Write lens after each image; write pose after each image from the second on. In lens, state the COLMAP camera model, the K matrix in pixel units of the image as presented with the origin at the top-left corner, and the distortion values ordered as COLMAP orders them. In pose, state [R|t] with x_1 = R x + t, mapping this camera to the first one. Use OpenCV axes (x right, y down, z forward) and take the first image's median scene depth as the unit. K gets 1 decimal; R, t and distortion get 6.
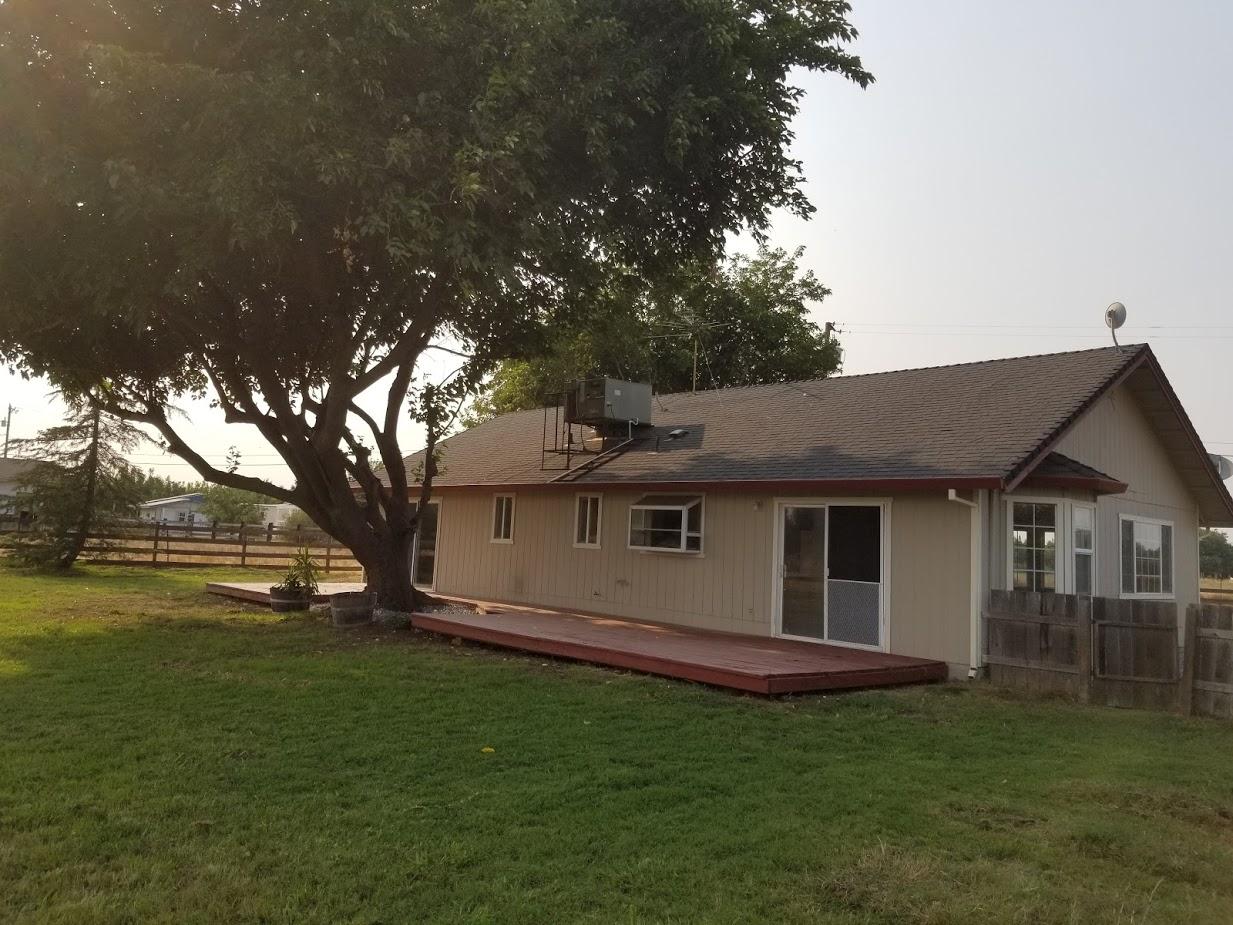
lens RADIAL K [[948.8, 0, 614.6], [0, 948.8, 454.1], [0, 0, 1]] dist [0.050992, -0.128697]
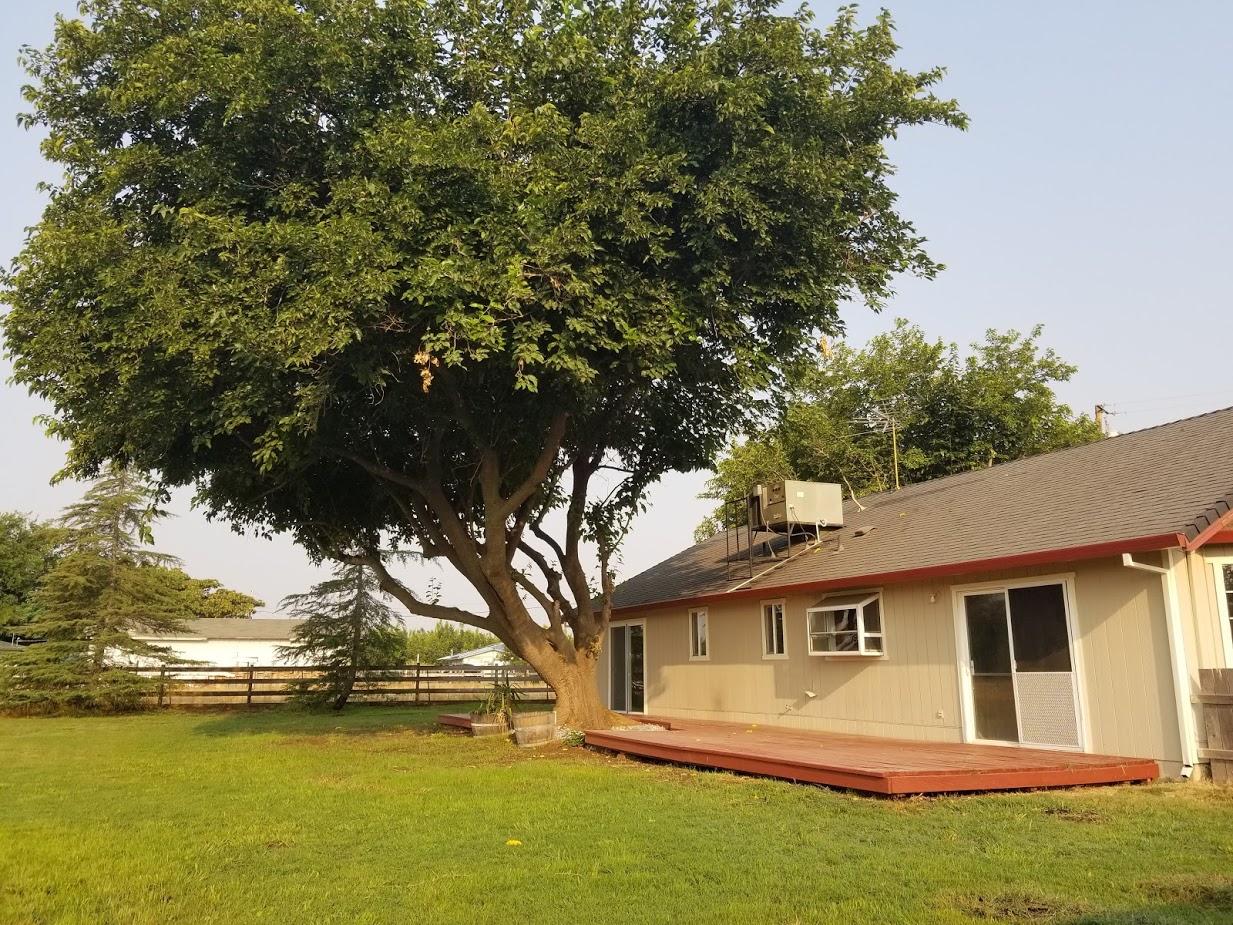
lens RADIAL K [[961.6, 0, 616.1], [0, 961.6, 492.7], [0, 0, 1]] dist [0.006513, -0.065202]
pose [[0.956150, -0.101397, -0.274767, 0.114613], [0.074246, 0.991429, -0.107500, 0.030139], [0.283312, 0.082385, 0.955483, 0.027396]]
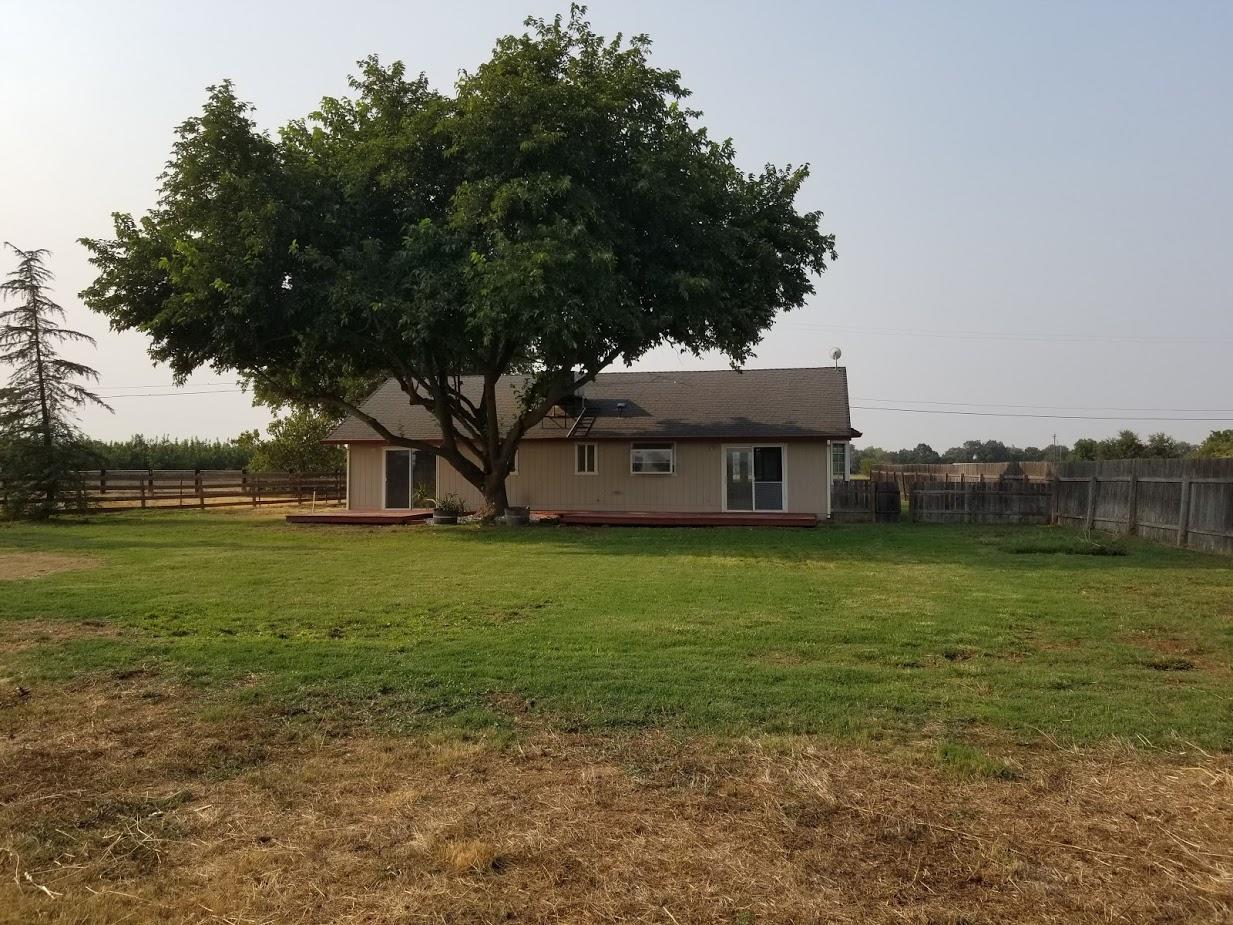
lens RADIAL K [[948.8, 0, 614.6], [0, 948.8, 454.1], [0, 0, 1]] dist [0.050992, -0.128697]
pose [[0.831388, -0.042954, 0.554029, -1.087308], [-0.006917, 0.996131, 0.087610, -0.103230], [-0.555649, -0.076670, 0.827874, -0.521387]]
